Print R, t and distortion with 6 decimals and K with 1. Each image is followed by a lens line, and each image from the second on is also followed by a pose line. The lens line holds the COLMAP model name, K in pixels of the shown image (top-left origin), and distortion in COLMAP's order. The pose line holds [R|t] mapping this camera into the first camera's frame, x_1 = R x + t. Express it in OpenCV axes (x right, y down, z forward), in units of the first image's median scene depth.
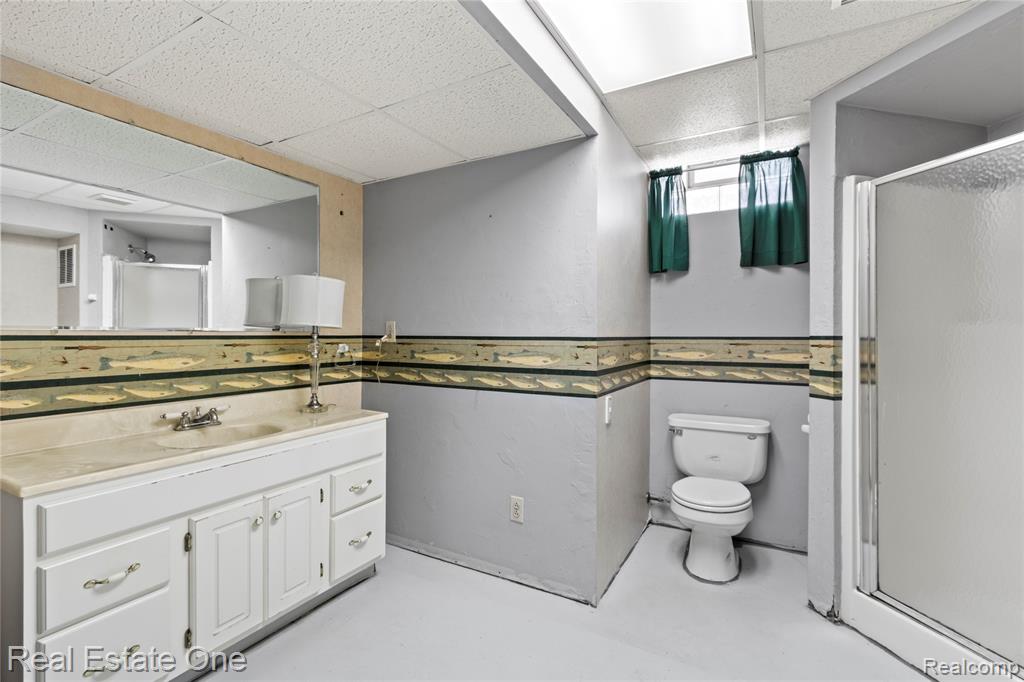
lens RADIAL K [[466.5, 0, 510.2], [0, 466.5, 337.1], [0, 0, 1]] dist [0.002911, -0.000420]
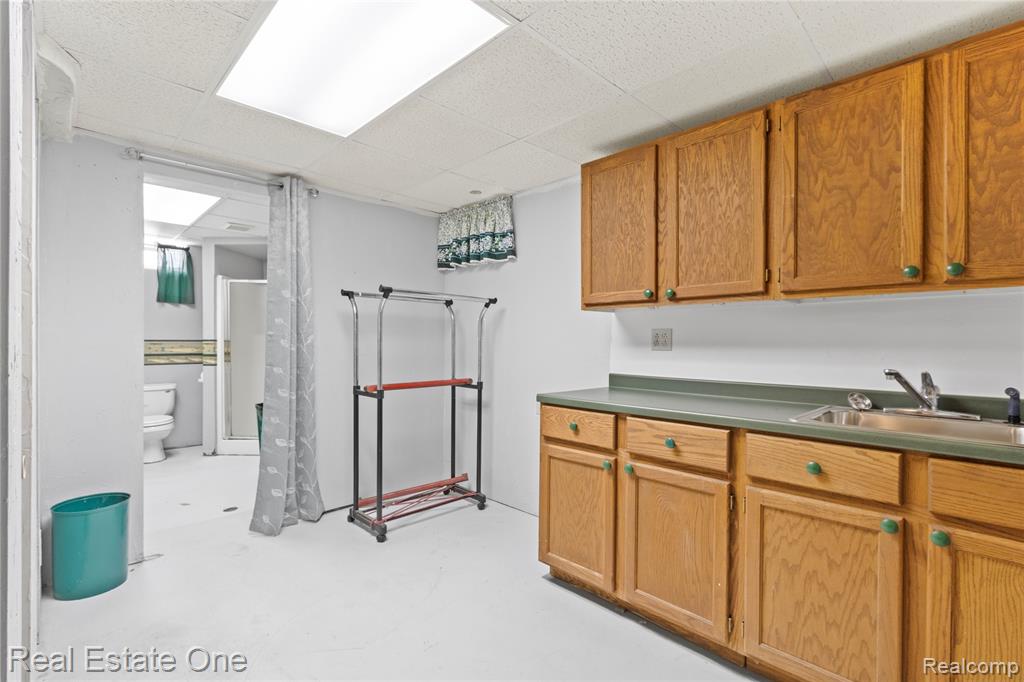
lens RADIAL K [[466.5, 0, 510.1], [0, 466.5, 342.6], [0, 0, 1]] dist [0.002911, -0.000420]
pose [[0.267026, -0.002208, 0.963687, -1.191971], [-0.000339, 0.999997, 0.002385, 0.006298], [-0.963689, -0.000964, 0.267025, -1.092441]]
